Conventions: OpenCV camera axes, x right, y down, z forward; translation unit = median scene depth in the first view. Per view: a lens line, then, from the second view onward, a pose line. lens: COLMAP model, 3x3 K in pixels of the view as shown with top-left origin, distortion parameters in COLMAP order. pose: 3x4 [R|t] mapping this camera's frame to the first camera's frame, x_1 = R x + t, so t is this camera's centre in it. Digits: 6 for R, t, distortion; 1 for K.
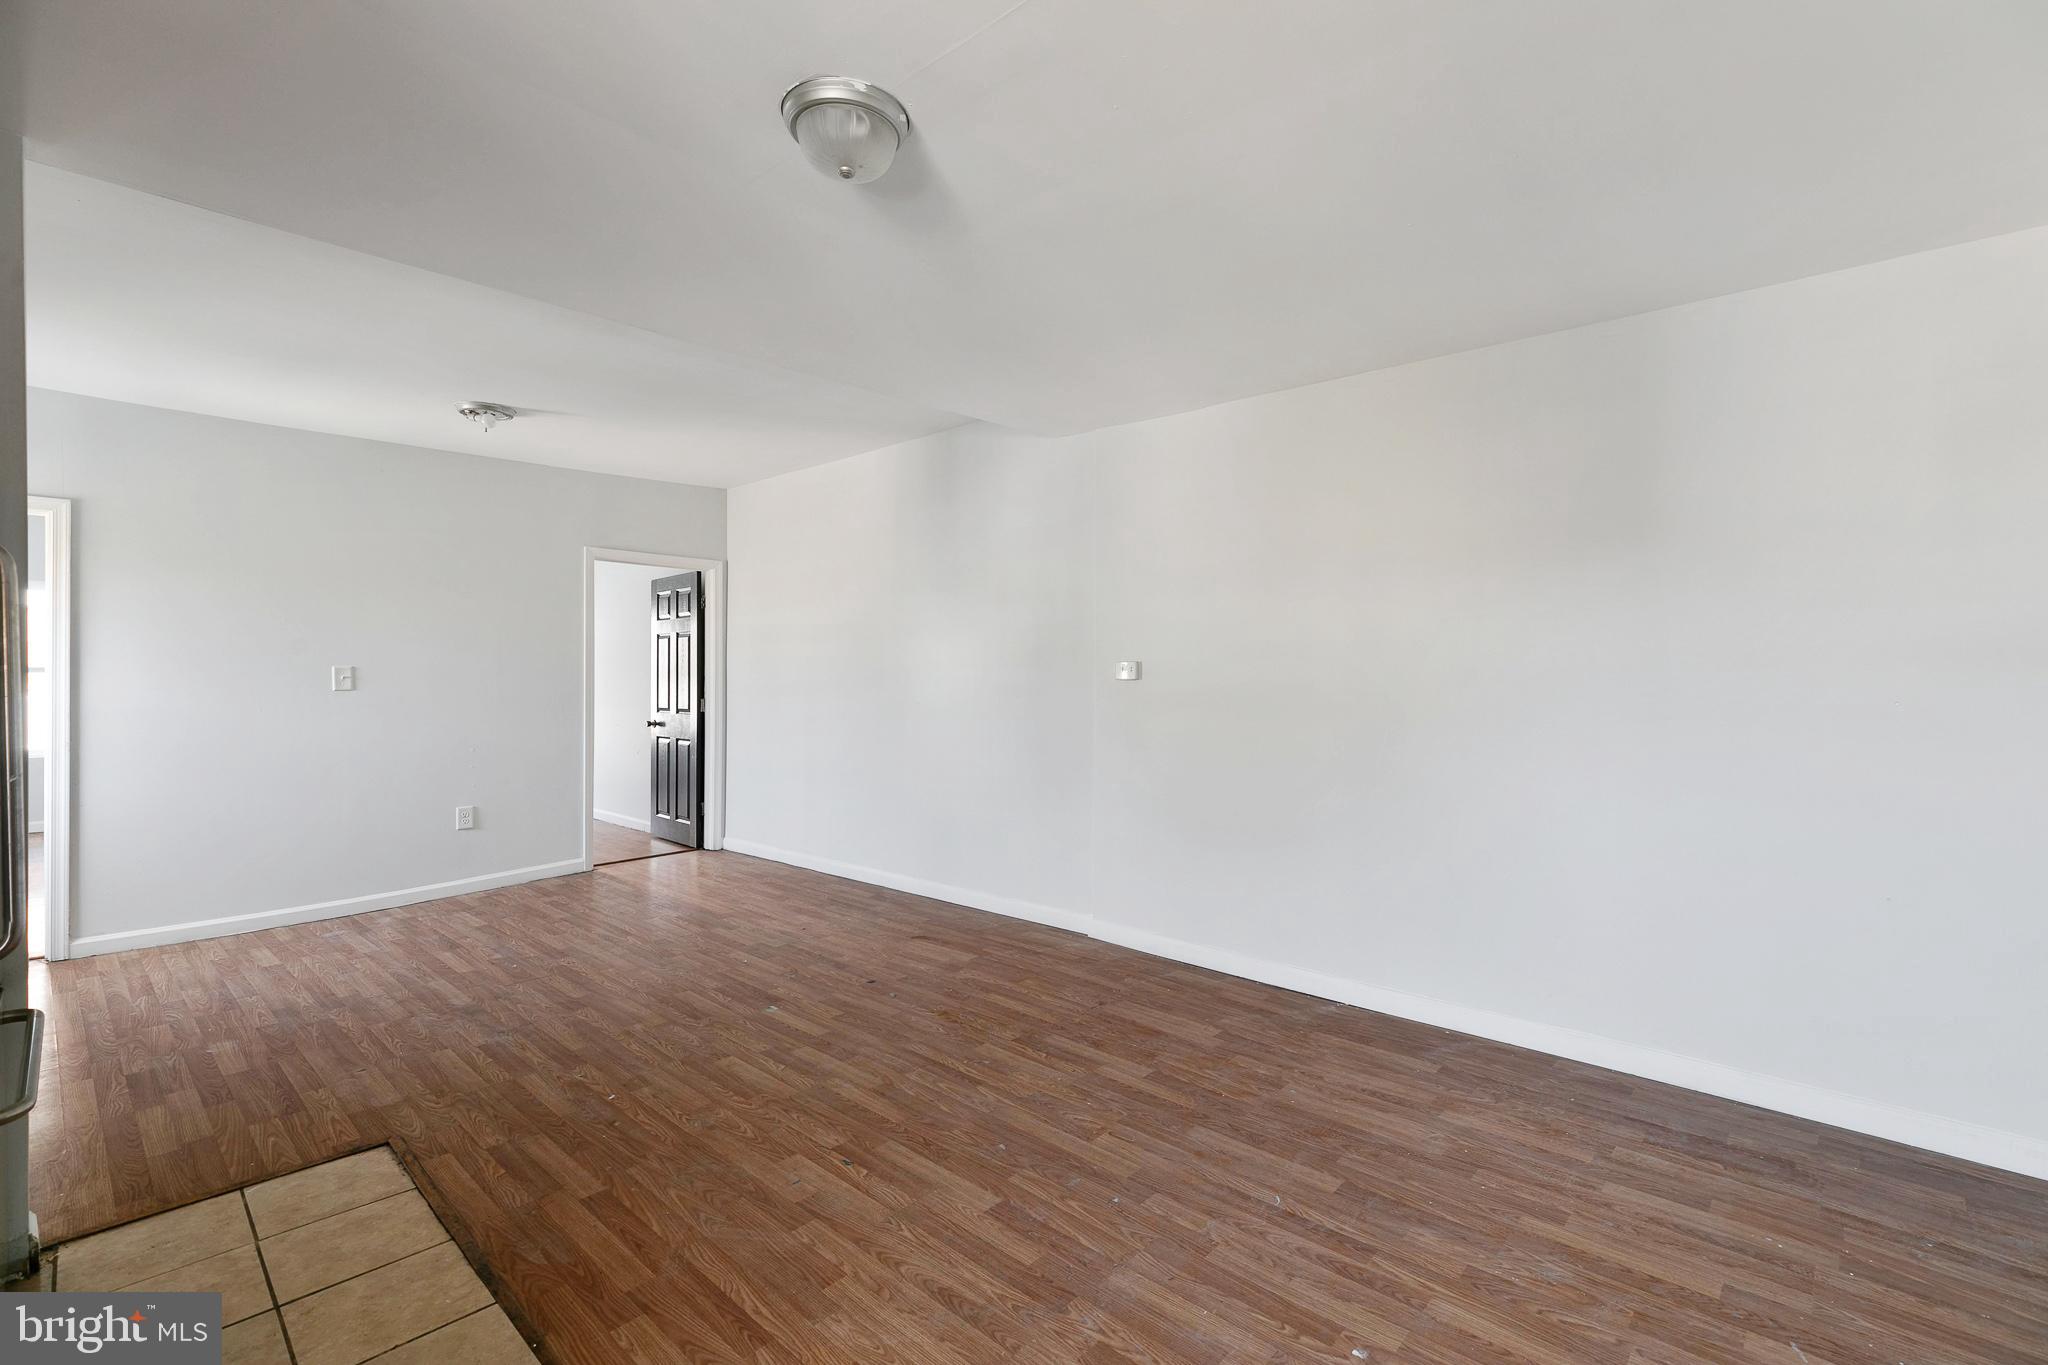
lens RADIAL K [[914.6, 0, 1024.0], [0, 914.6, 682.5], [0, 0, 1]] dist [0.003940, 0.000847]
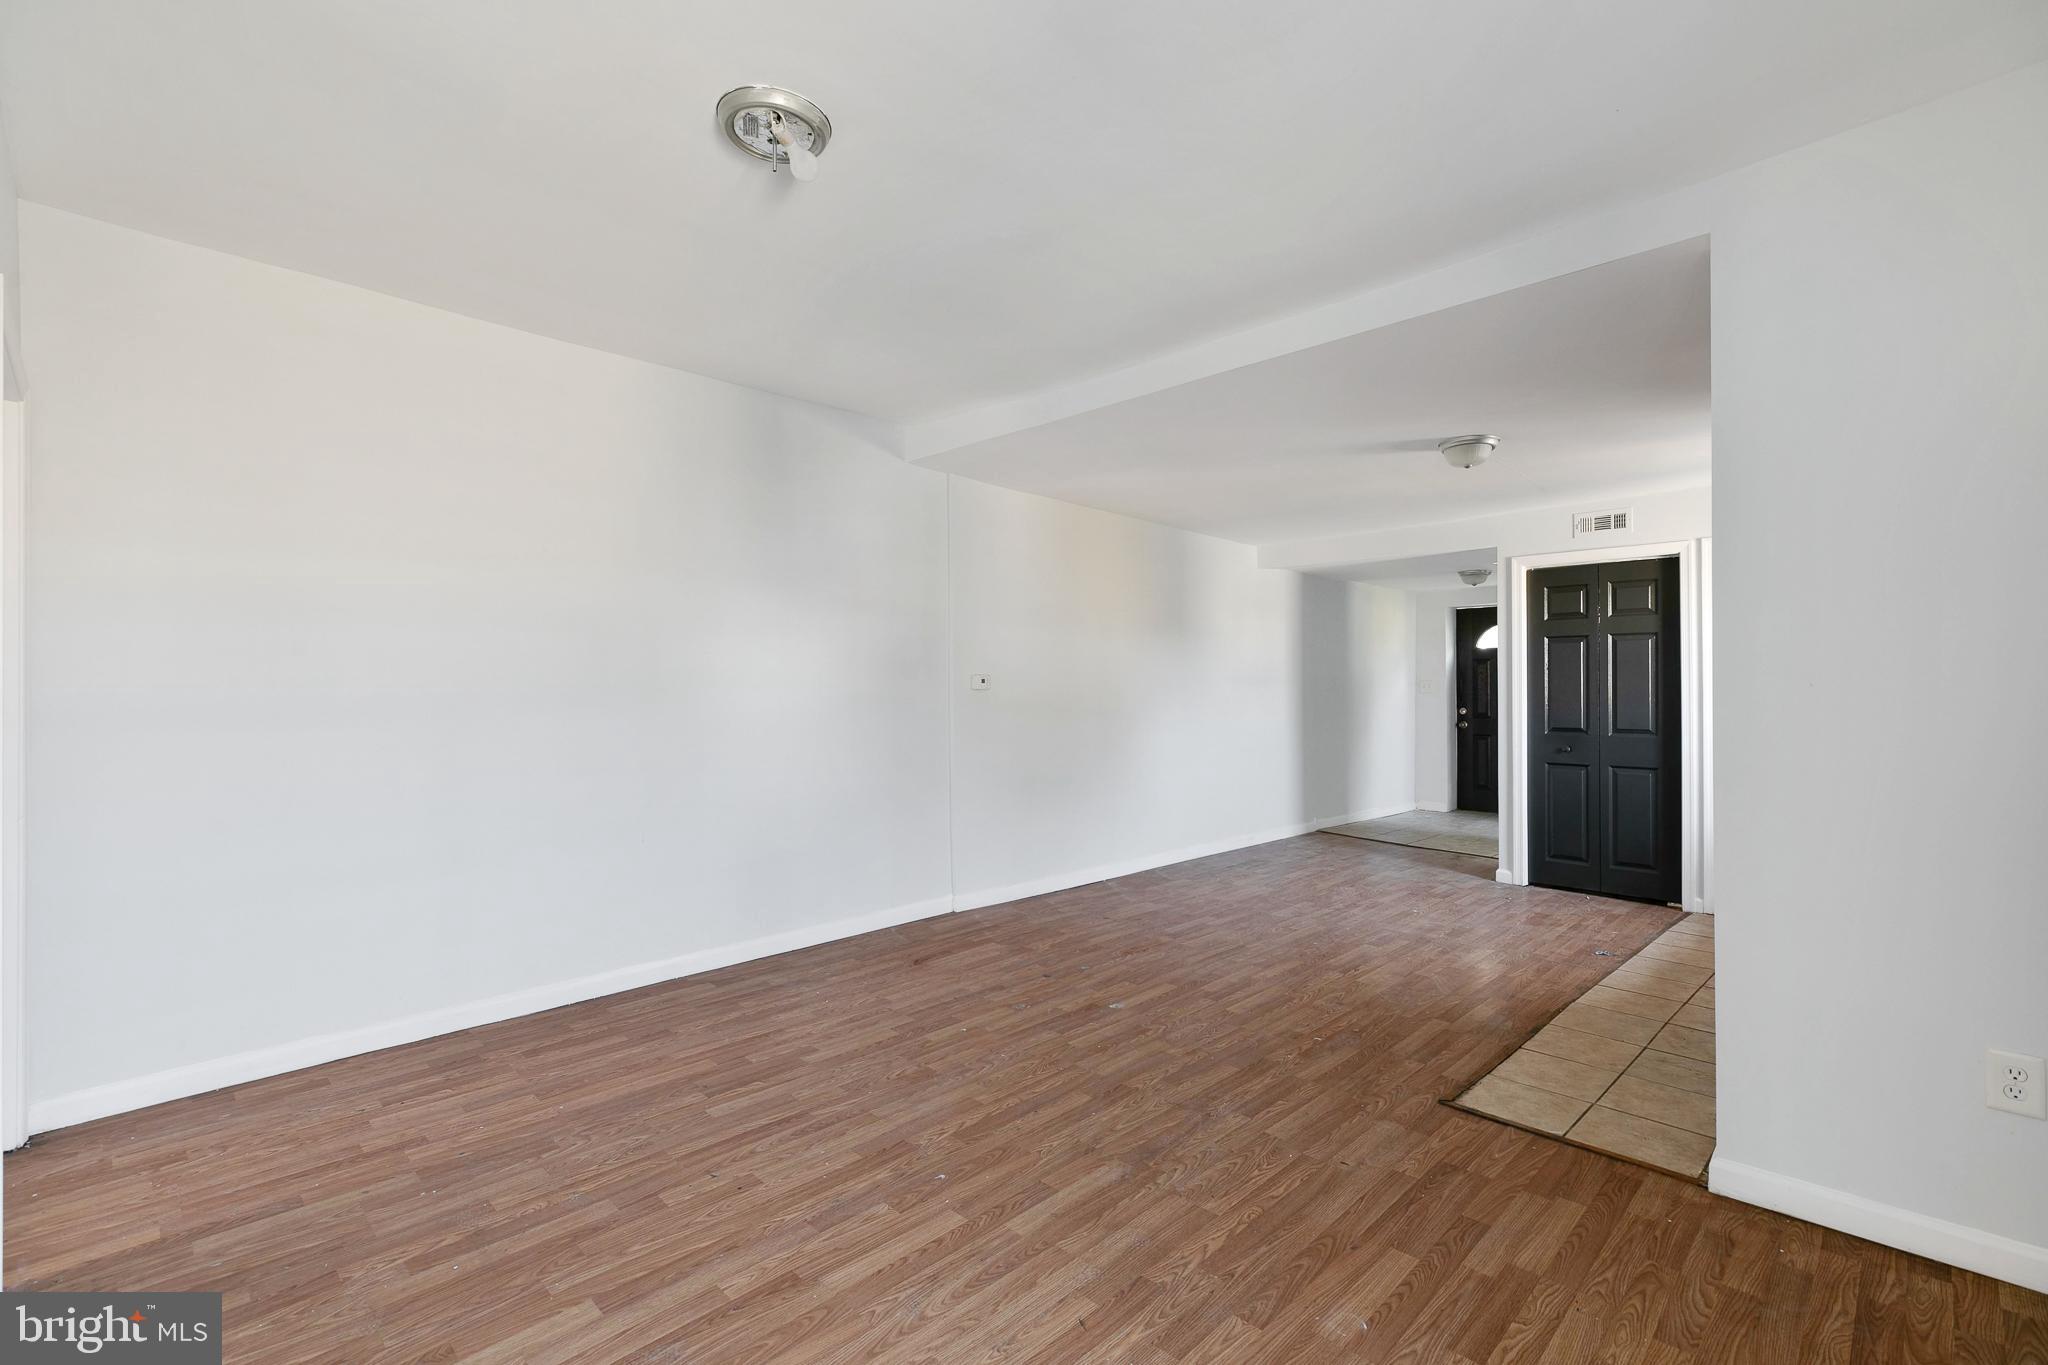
lens RADIAL K [[921.0, 0, 1030.5], [0, 921.0, 690.2], [0, 0, 1]] dist [0.003913, 0.000500]
pose [[0.028042, -0.003827, 0.999599, -1.476157], [0.005727, 0.999977, 0.003667, -0.005917], [-0.999590, 0.005622, 0.028063, 1.192241]]
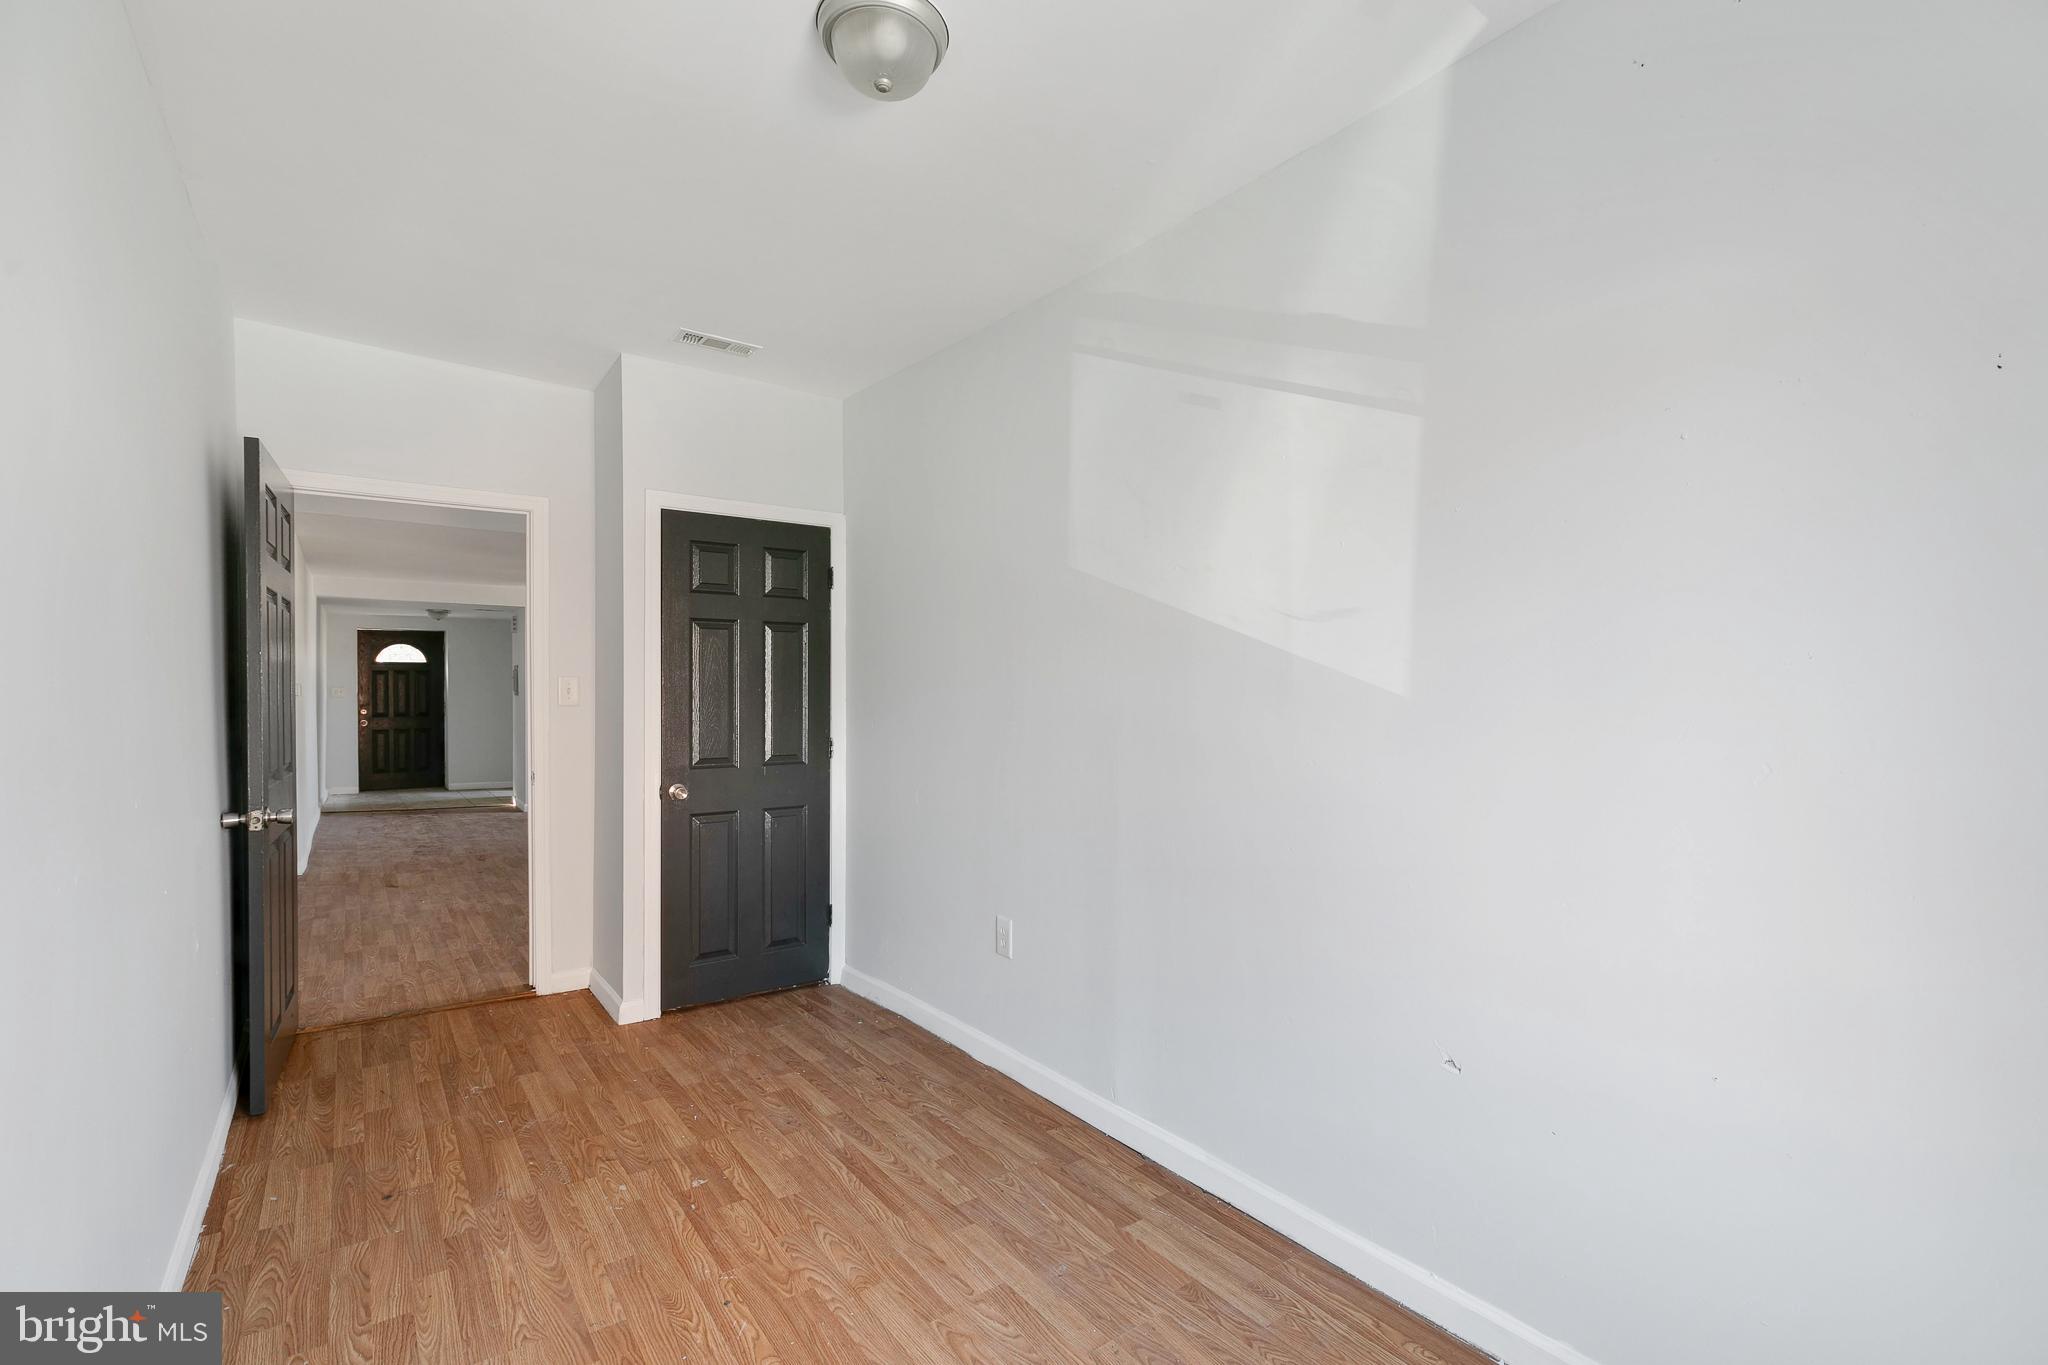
lens RADIAL K [[921.0, 0, 1030.5], [0, 921.0, 690.2], [0, 0, 1]] dist [0.003913, 0.000500]
pose [[-0.981621, -0.001076, 0.190837, -1.819157], [0.000046, 0.999983, 0.005873, -0.028306], [-0.190840, 0.005774, -0.981604, 3.015327]]
